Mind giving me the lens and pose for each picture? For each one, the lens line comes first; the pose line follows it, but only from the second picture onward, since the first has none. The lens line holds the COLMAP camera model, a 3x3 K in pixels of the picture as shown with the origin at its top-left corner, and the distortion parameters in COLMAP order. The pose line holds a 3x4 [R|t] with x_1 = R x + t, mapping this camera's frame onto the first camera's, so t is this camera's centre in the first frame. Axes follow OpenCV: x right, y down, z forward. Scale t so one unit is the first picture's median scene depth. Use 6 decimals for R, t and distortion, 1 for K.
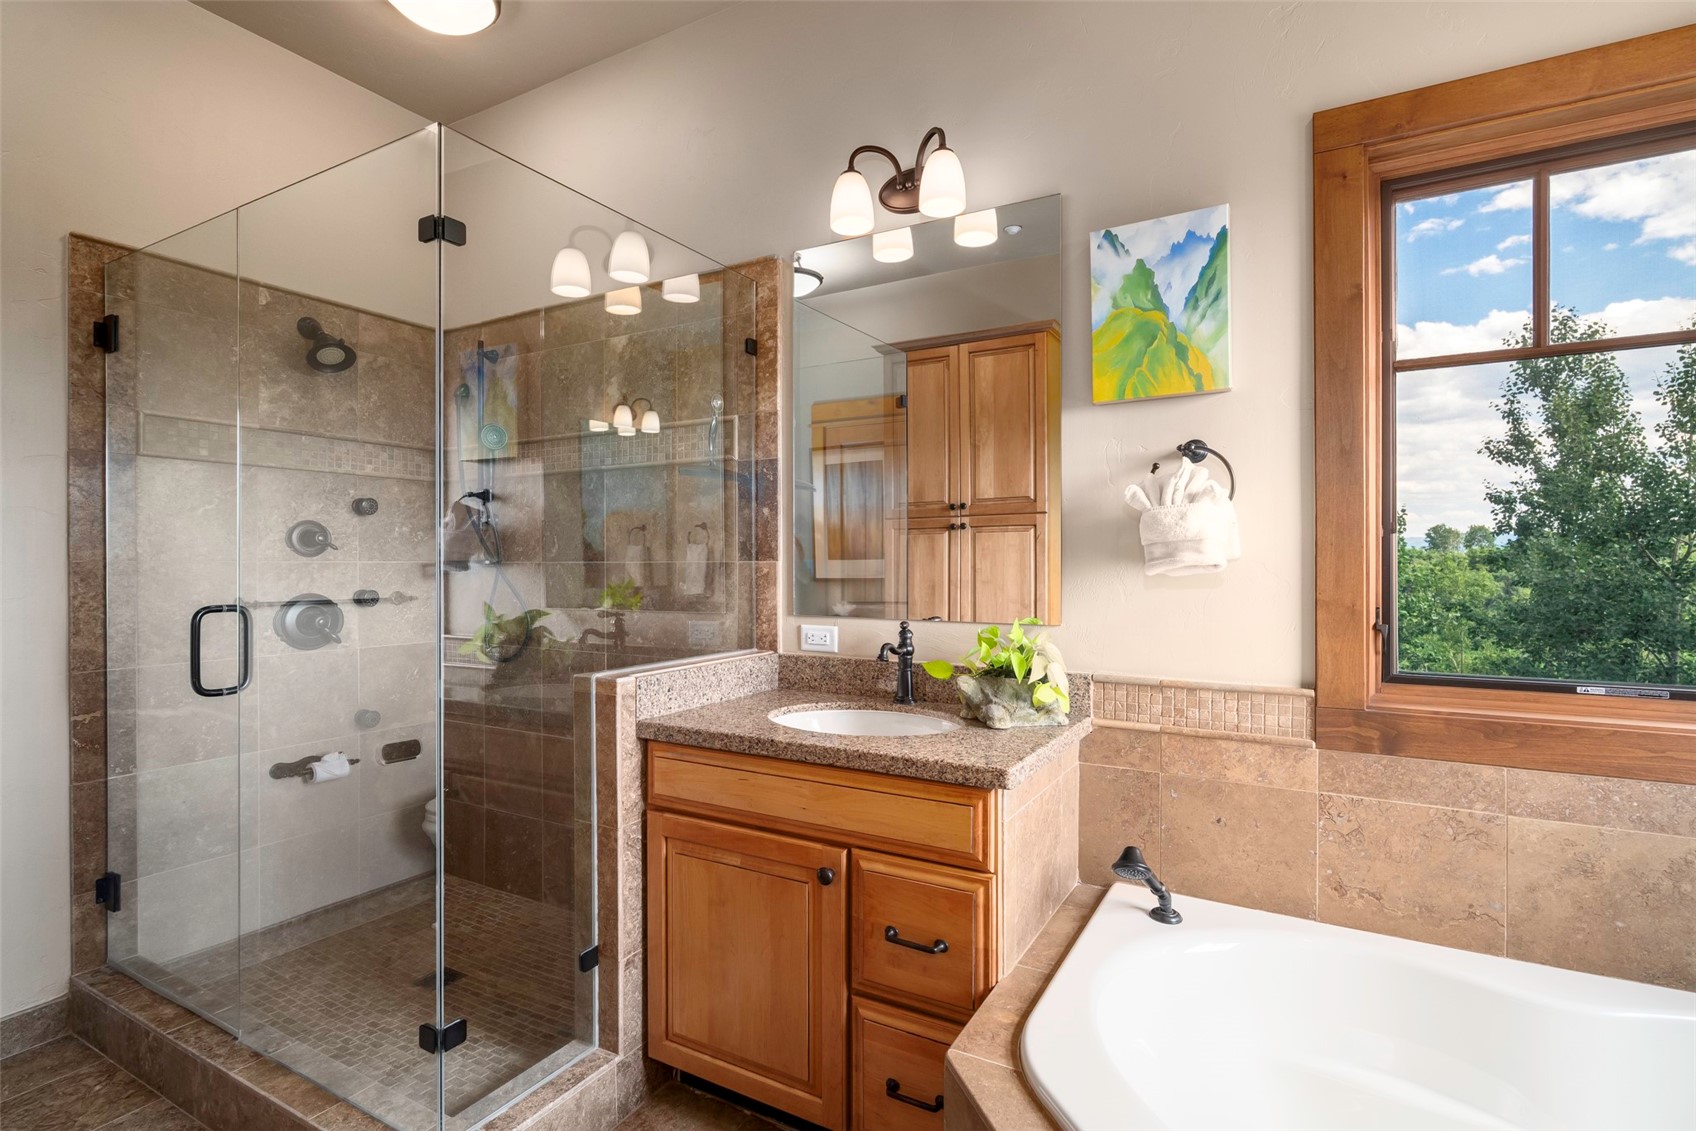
lens RADIAL K [[806.6, 0, 848.6], [0, 806.6, 560.6], [0, 0, 1]] dist [-0.005473, -0.000014]
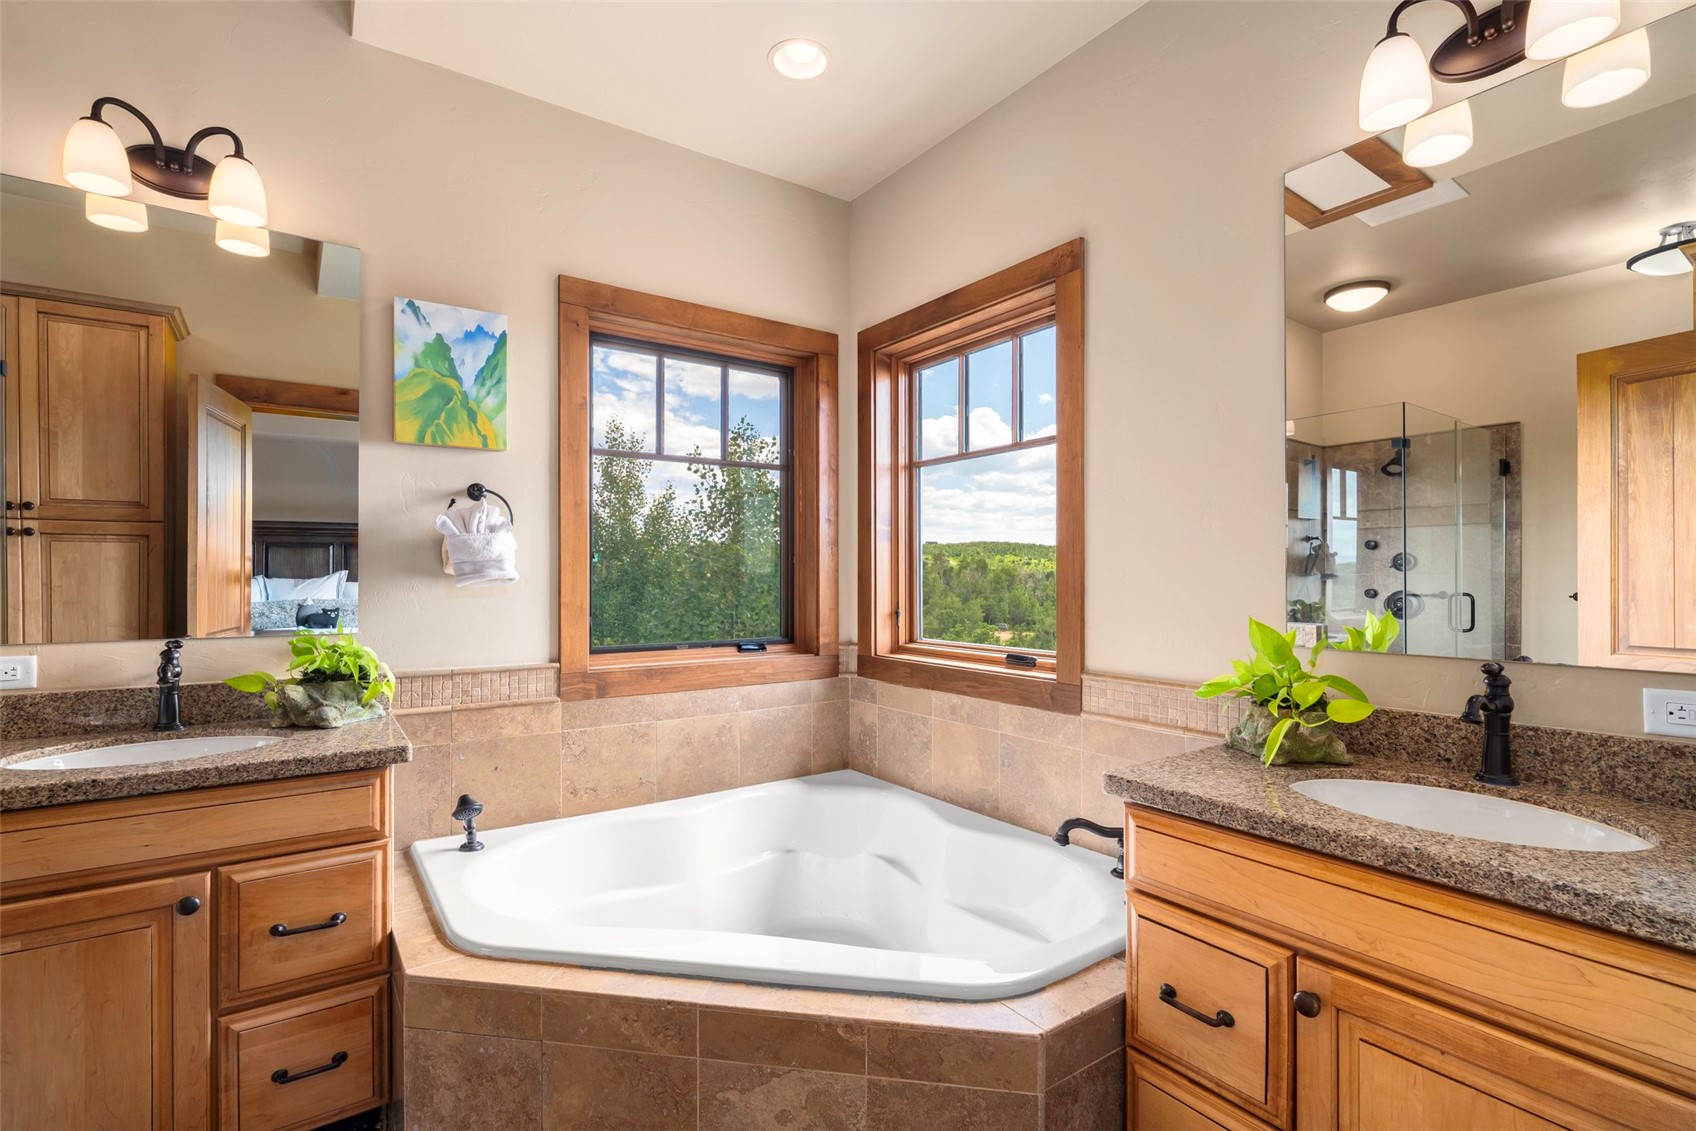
lens RADIAL K [[759.8, 0, 847.2], [0, 759.8, 574.9], [0, 0, 1]] dist [-0.004823, -0.000013]
pose [[0.427029, 0.003993, 0.904229, -0.445860], [-0.000968, 0.999992, -0.003958, 0.003553], [-0.904237, 0.000815, 0.427029, -0.074984]]
